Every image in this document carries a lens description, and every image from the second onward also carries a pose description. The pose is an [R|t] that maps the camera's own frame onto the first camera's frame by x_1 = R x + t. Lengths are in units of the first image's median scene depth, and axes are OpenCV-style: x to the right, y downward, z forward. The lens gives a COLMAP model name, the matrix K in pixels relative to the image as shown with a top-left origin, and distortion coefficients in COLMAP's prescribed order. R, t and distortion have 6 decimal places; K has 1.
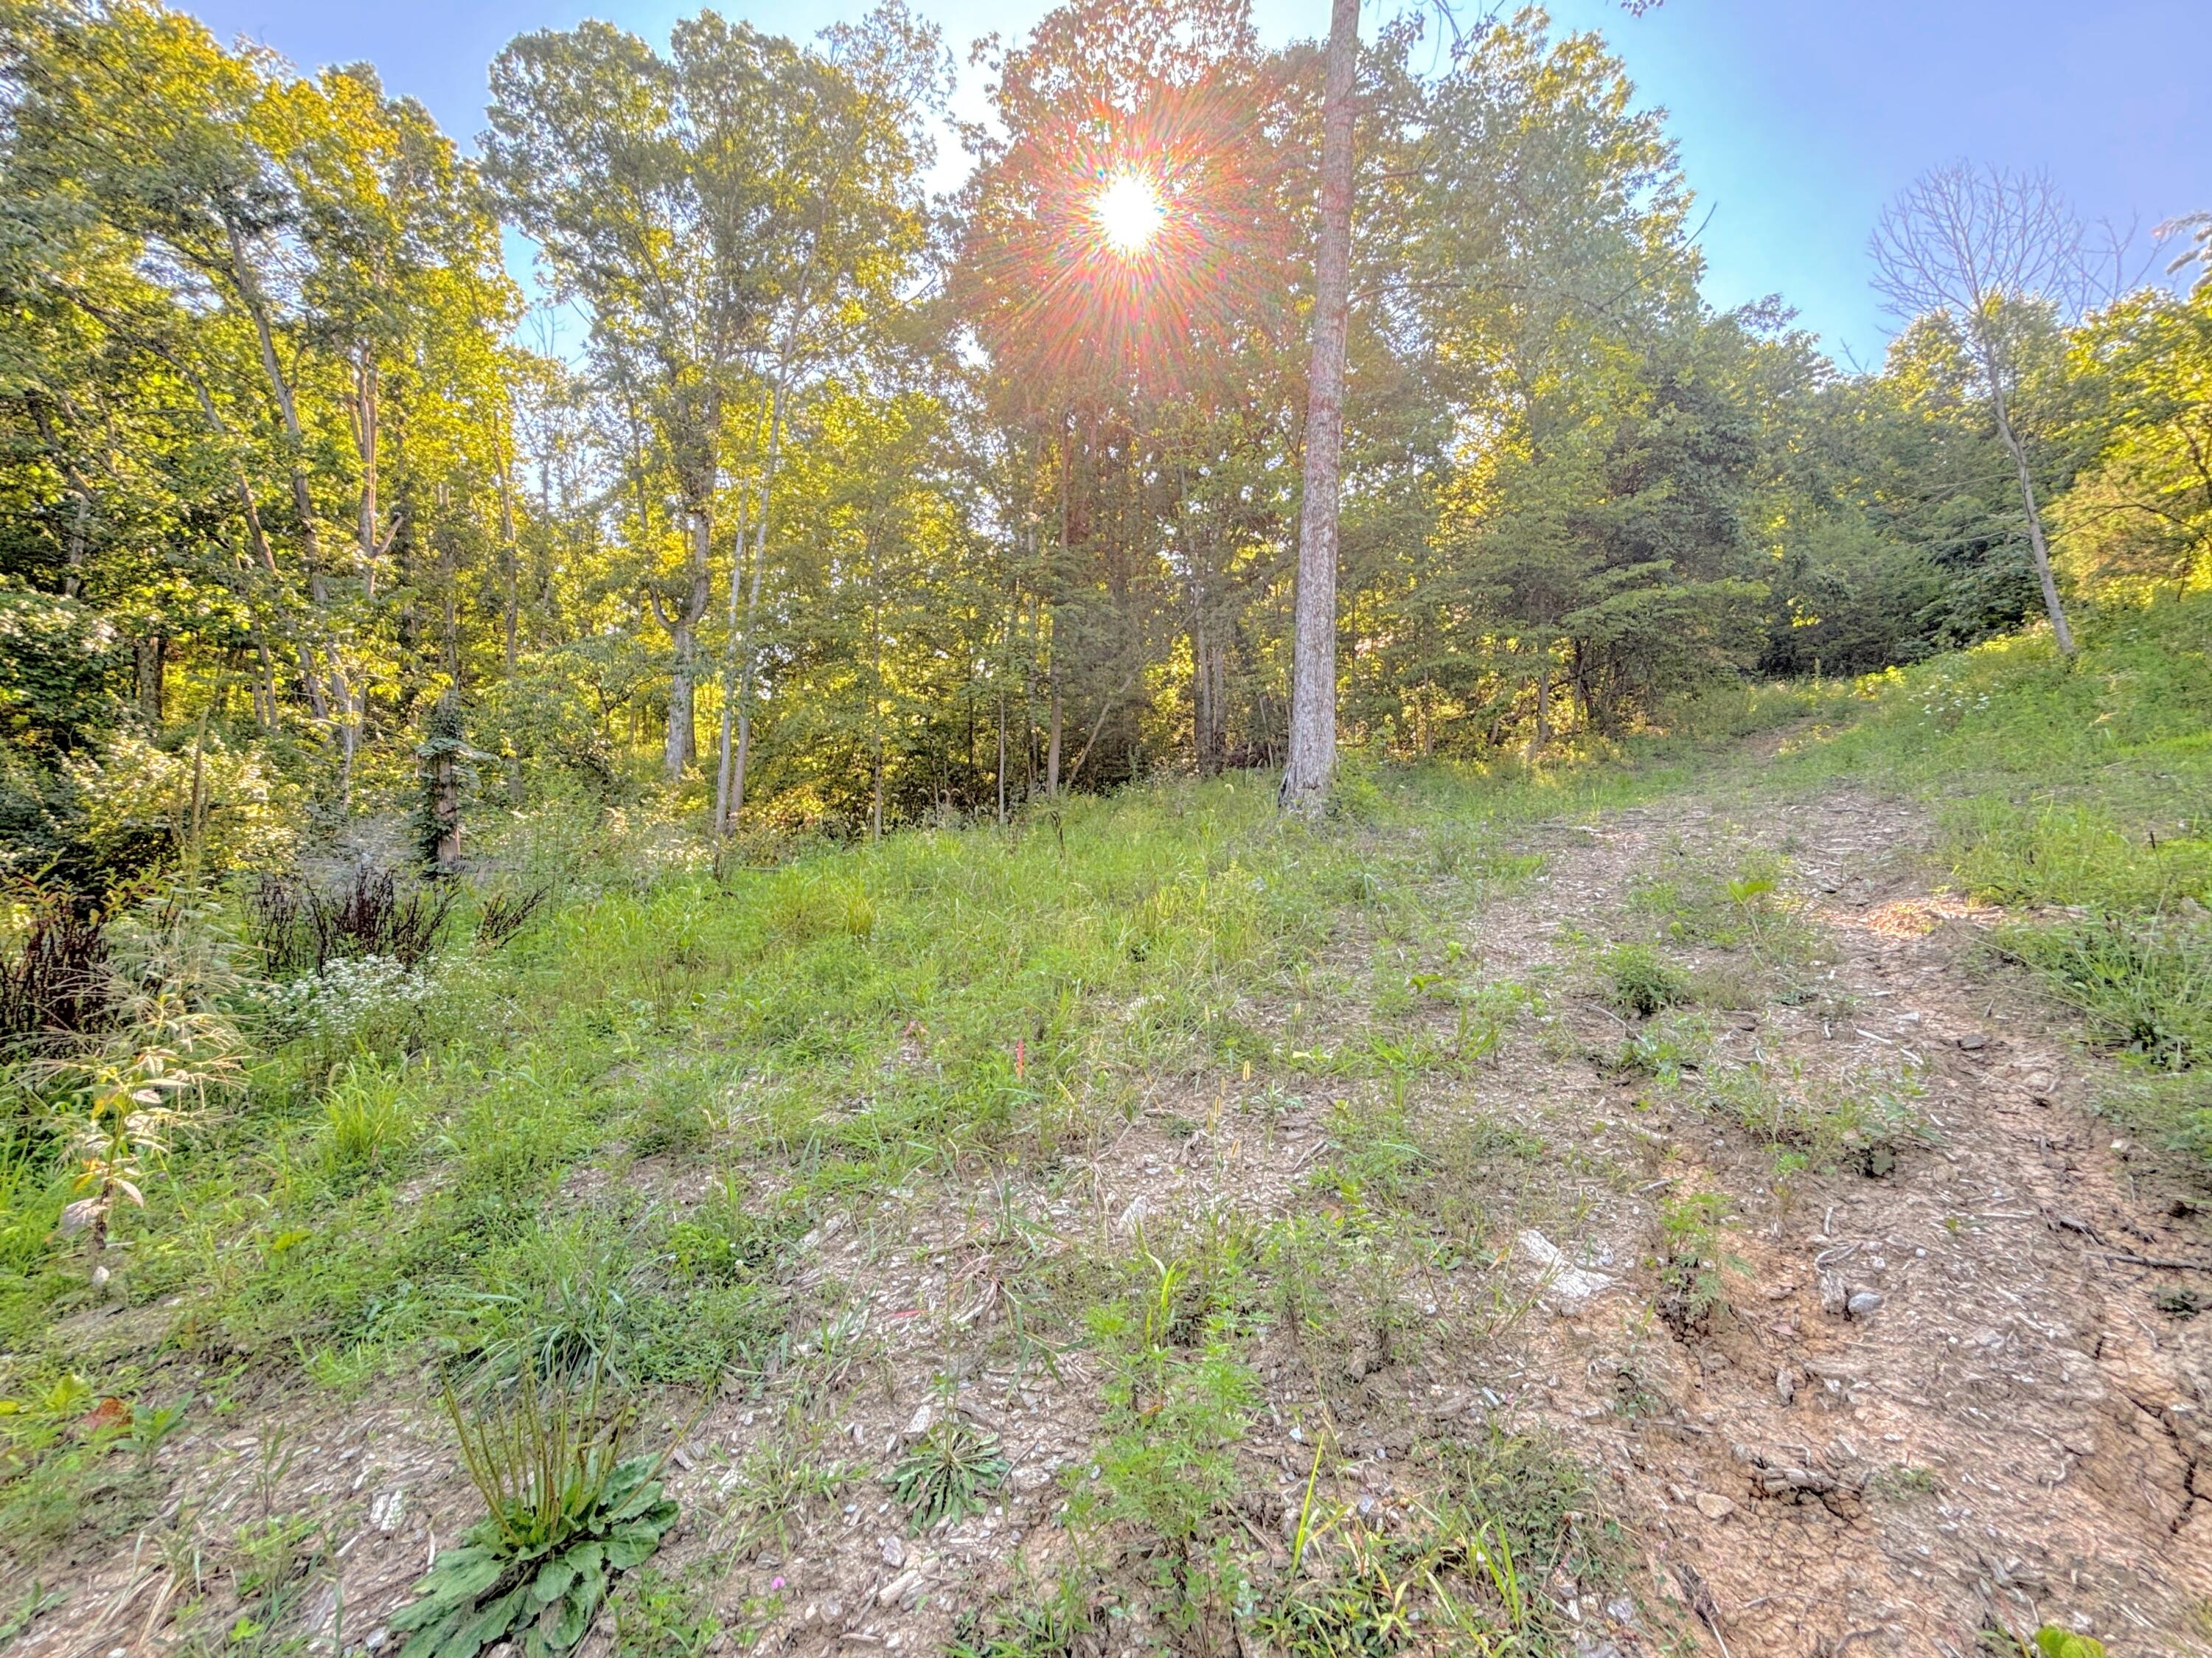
lens RADIAL K [[942.8, 0, 1091.2], [0, 942.8, 836.2], [0, 0, 1]] dist [-0.007719, -0.002385]
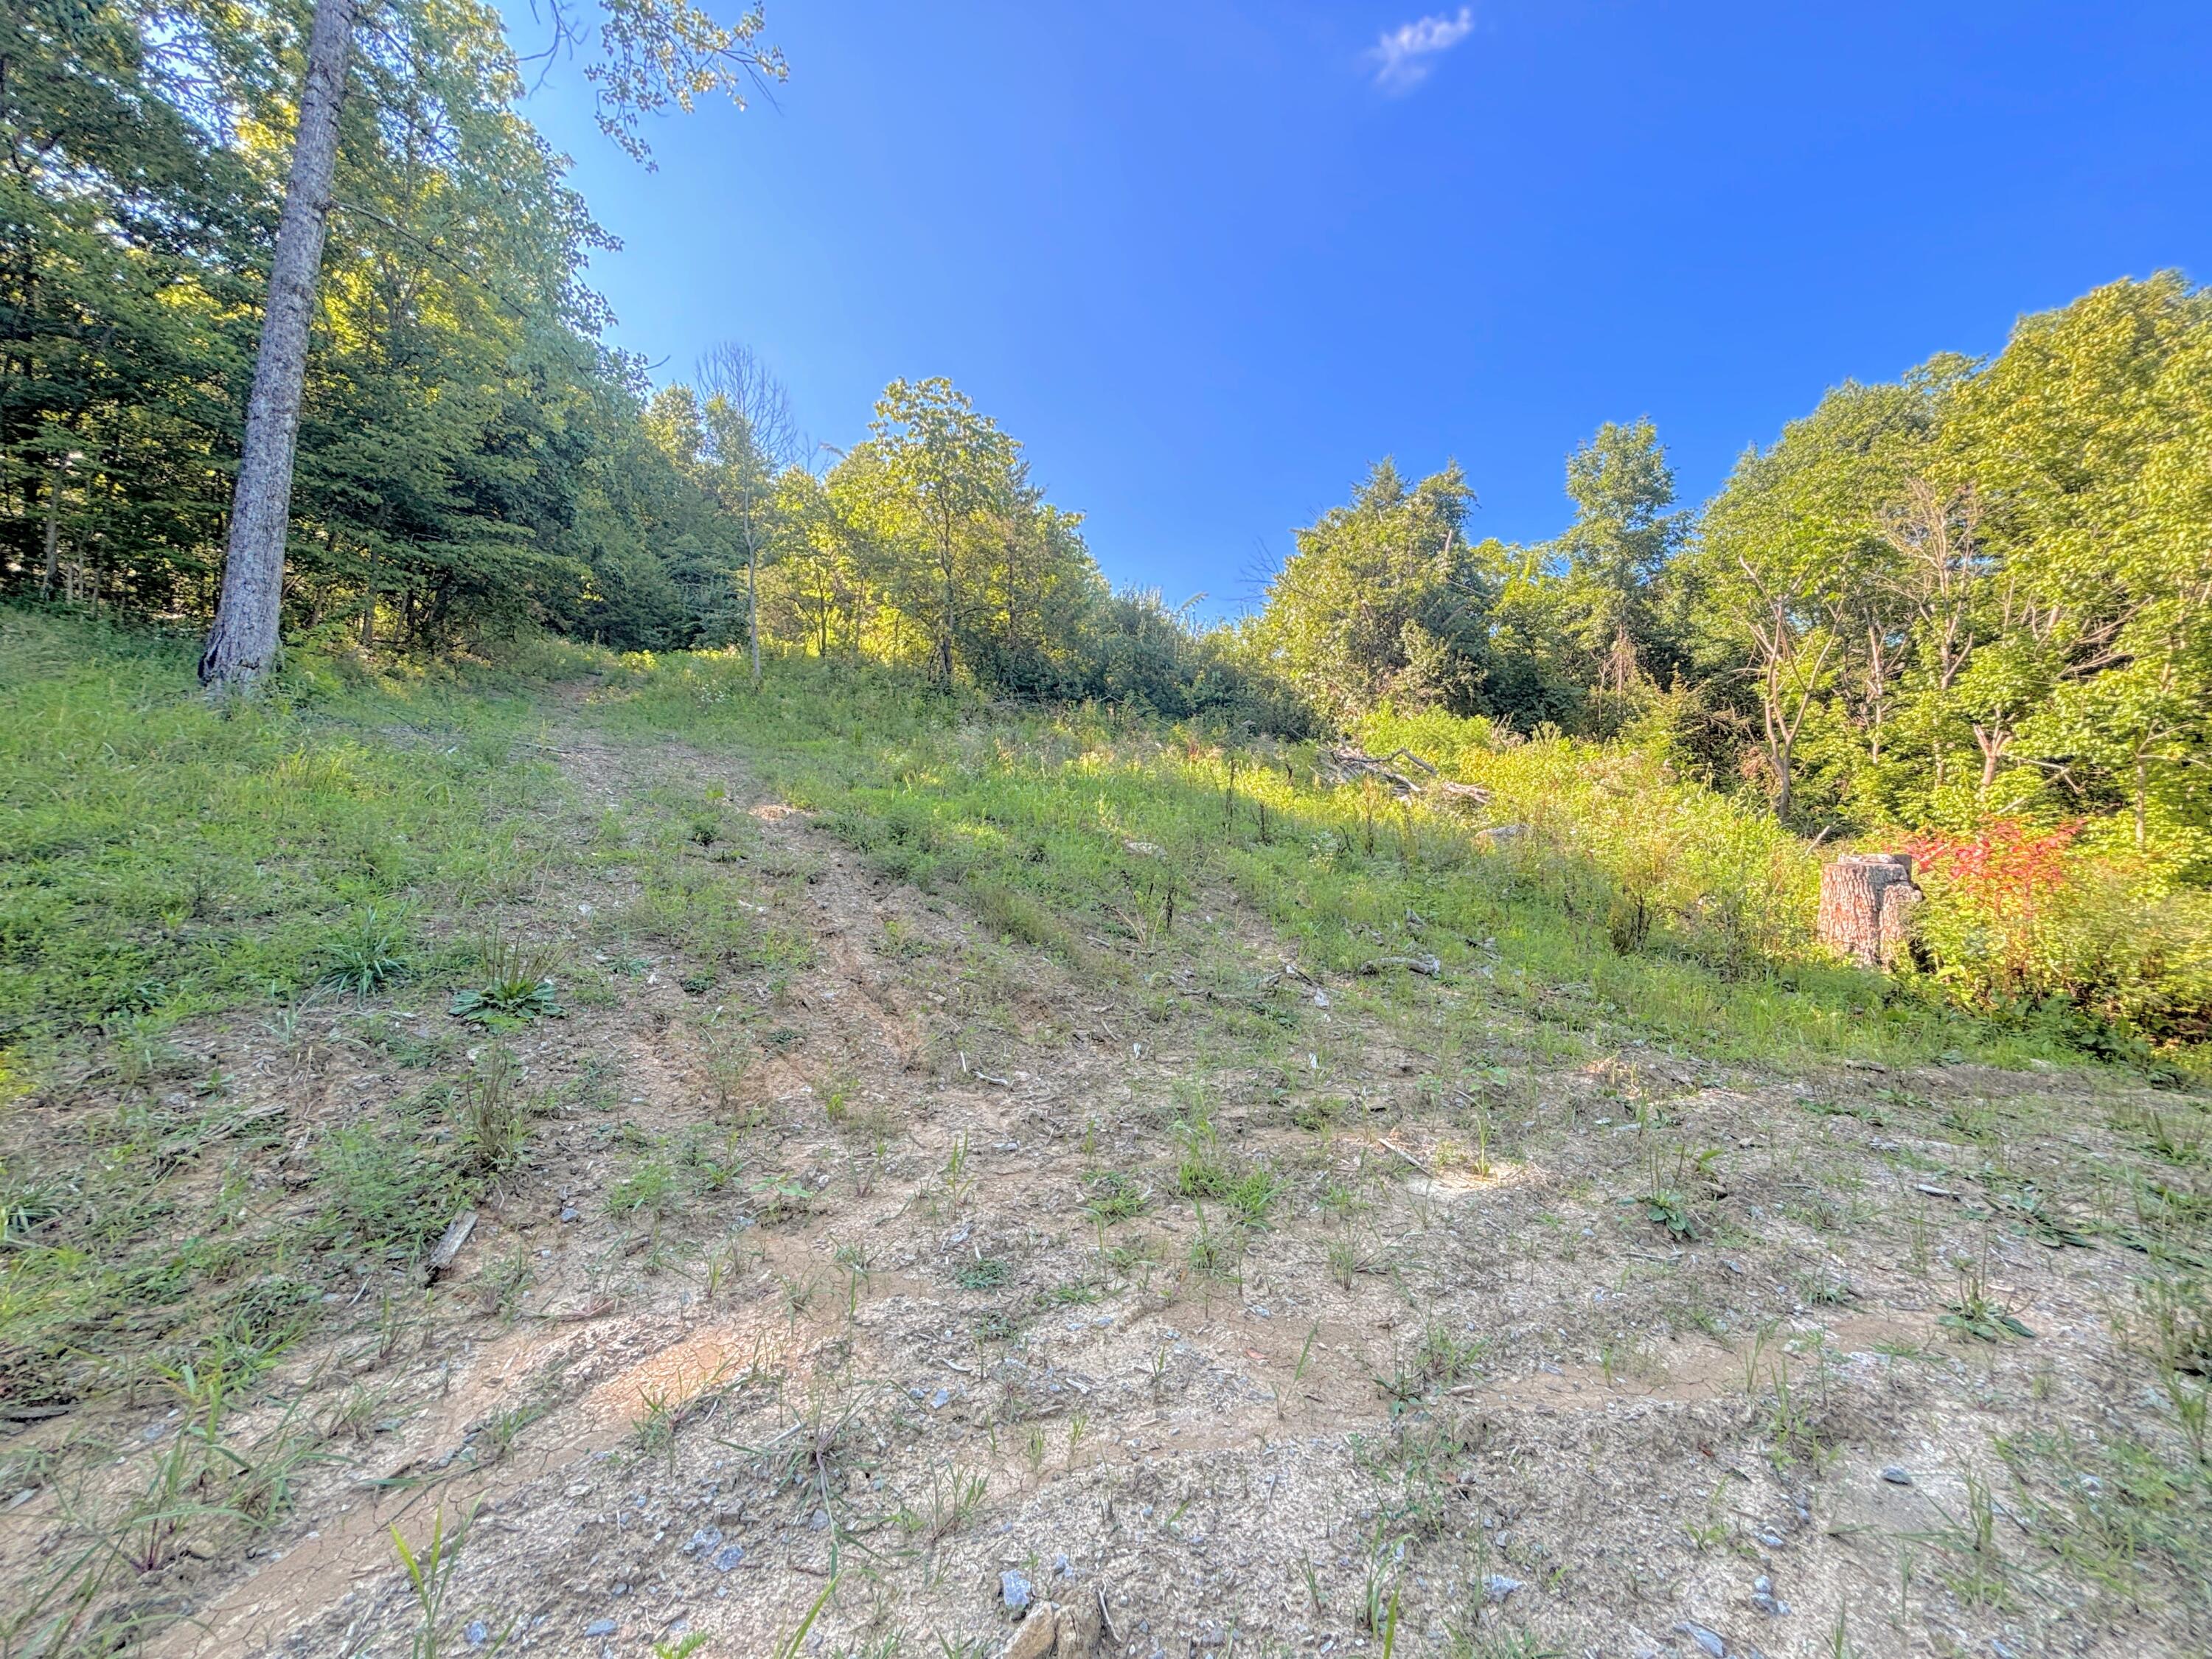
lens RADIAL K [[888.7, 0, 1110.1], [0, 888.7, 840.9], [0, 0, 1]] dist [0.003746, -0.002524]
pose [[0.307564, 0.033035, 0.950954, -0.171001], [-0.125446, 0.992082, 0.006109, 0.006108], [-0.943222, -0.121172, 0.309273, -0.088445]]
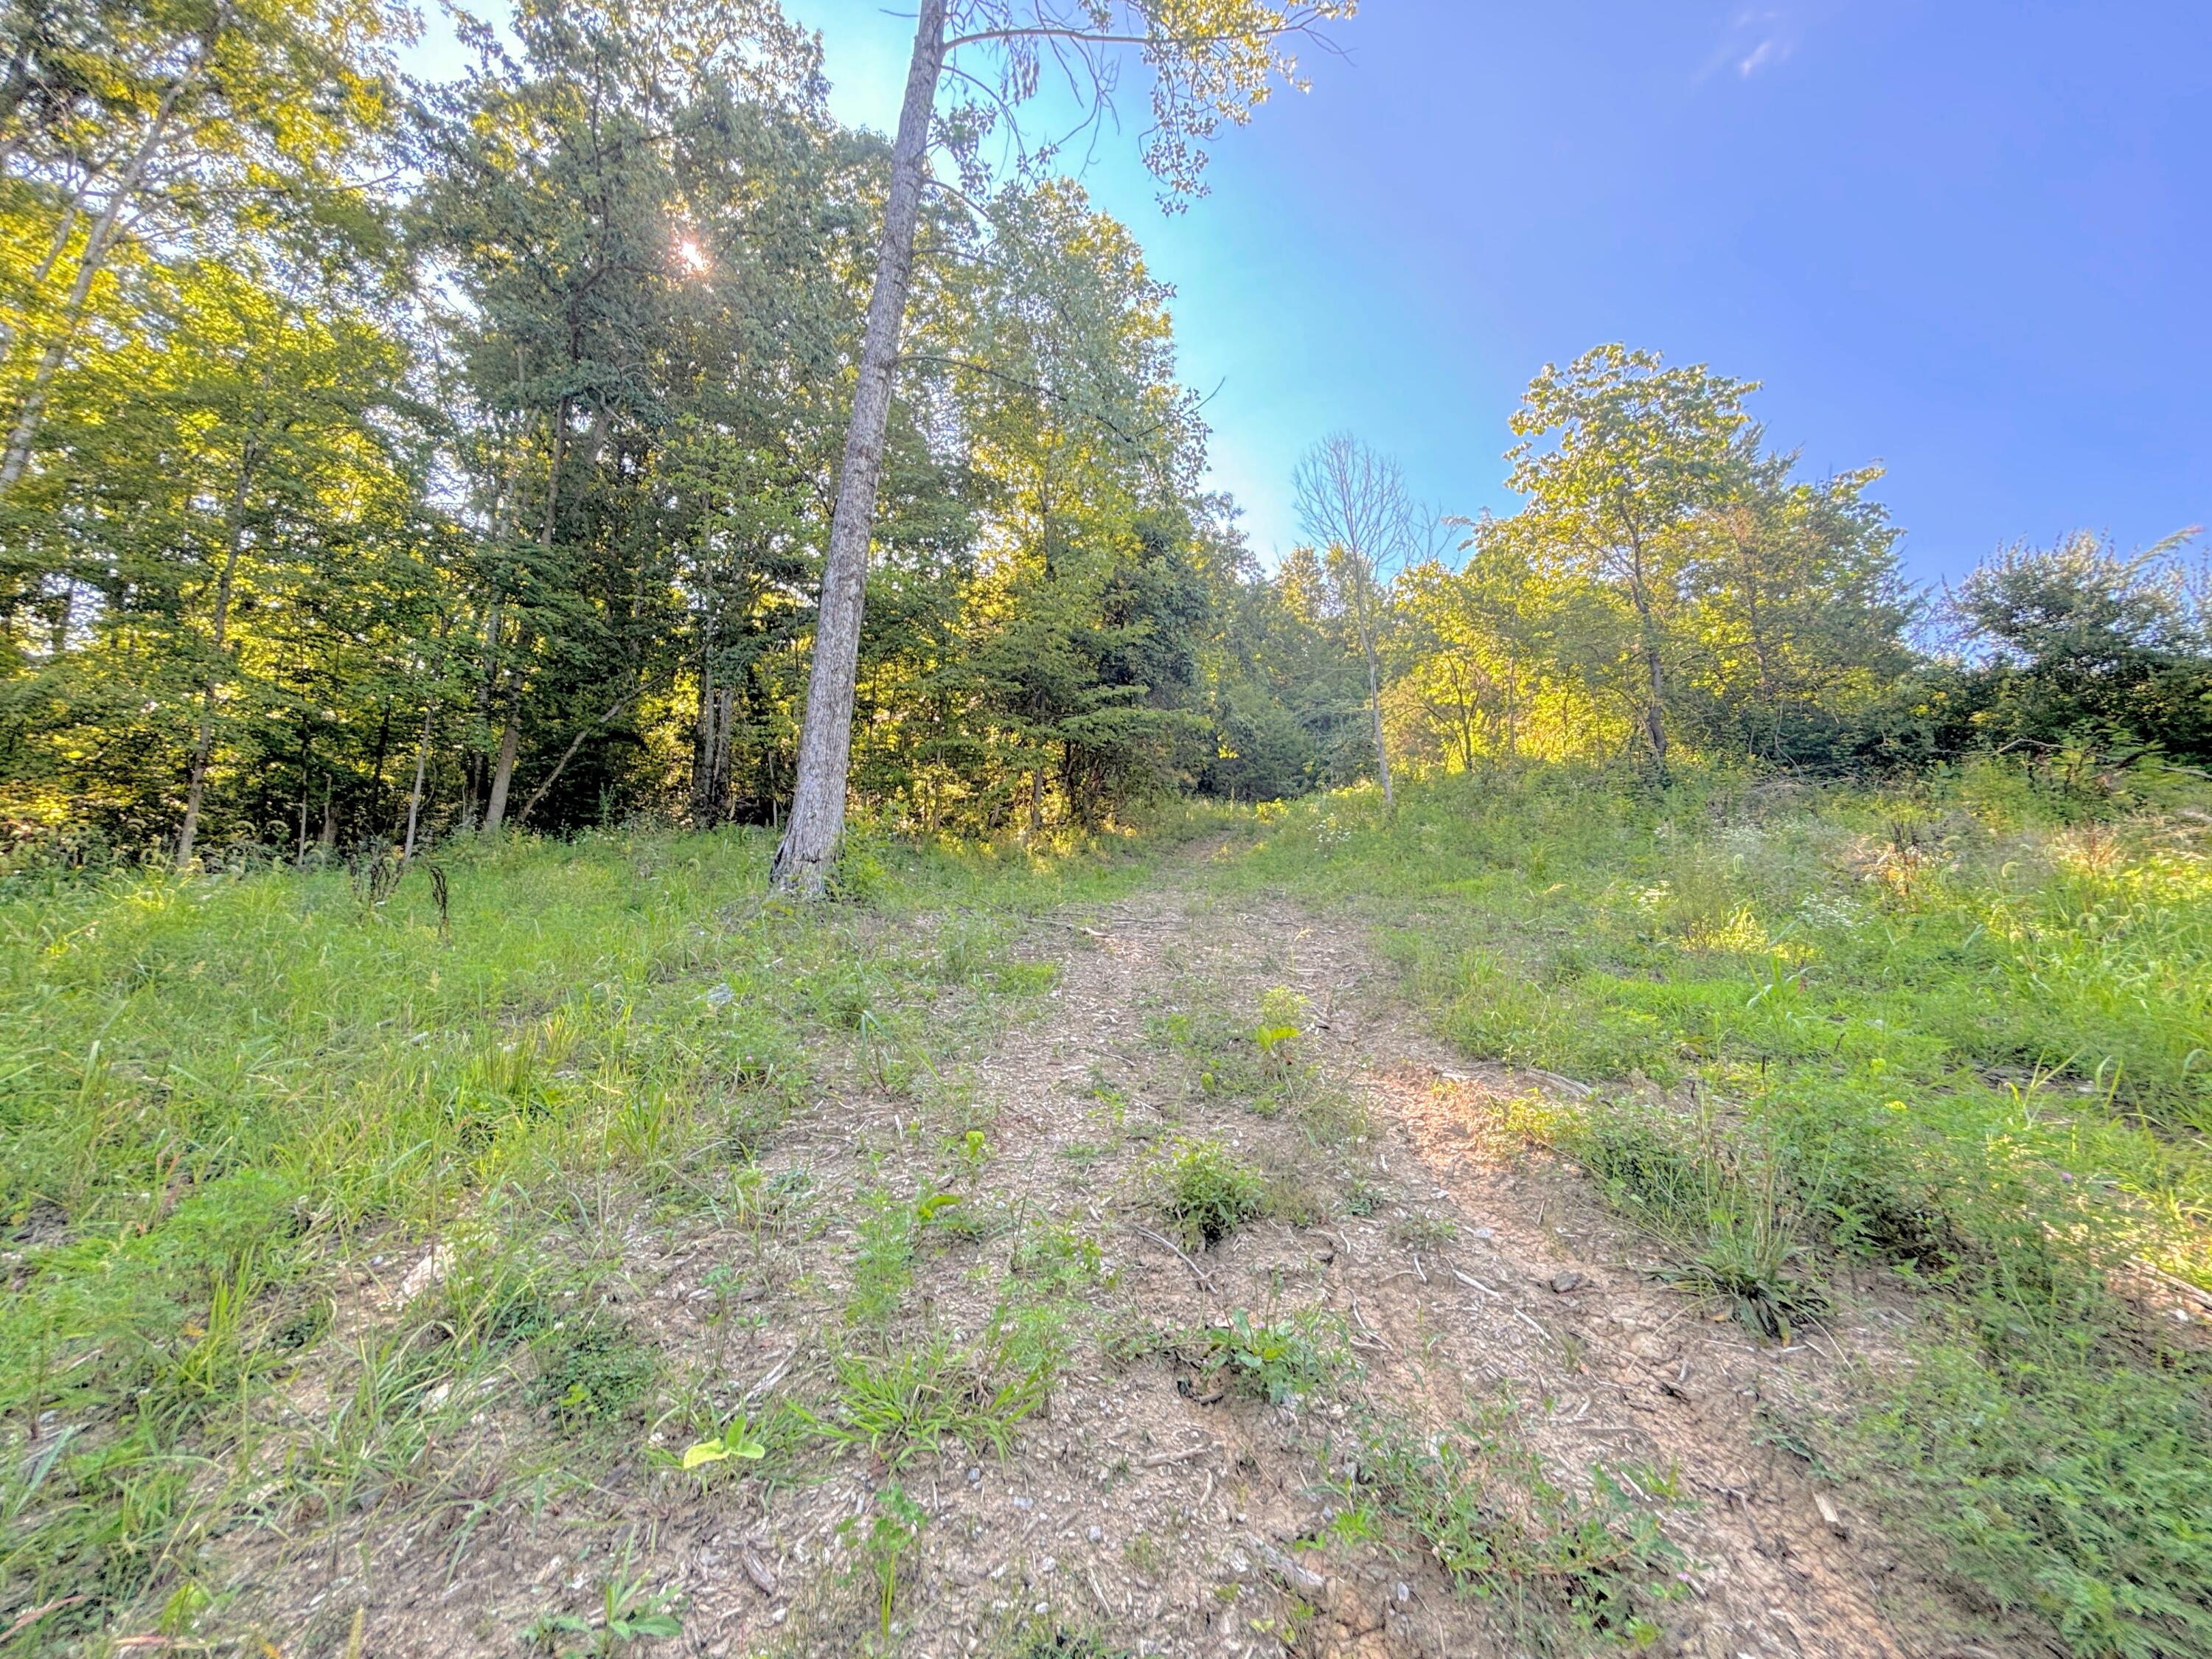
lens RADIAL K [[888.7, 0, 1110.4], [0, 888.7, 836.7], [0, 0, 1]] dist [0.003746, -0.002524]
pose [[0.850185, 0.097181, 0.517437, 0.016565], [-0.063959, 0.994602, -0.081710, -0.010183], [-0.522584, 0.036374, 0.851811, 0.060003]]
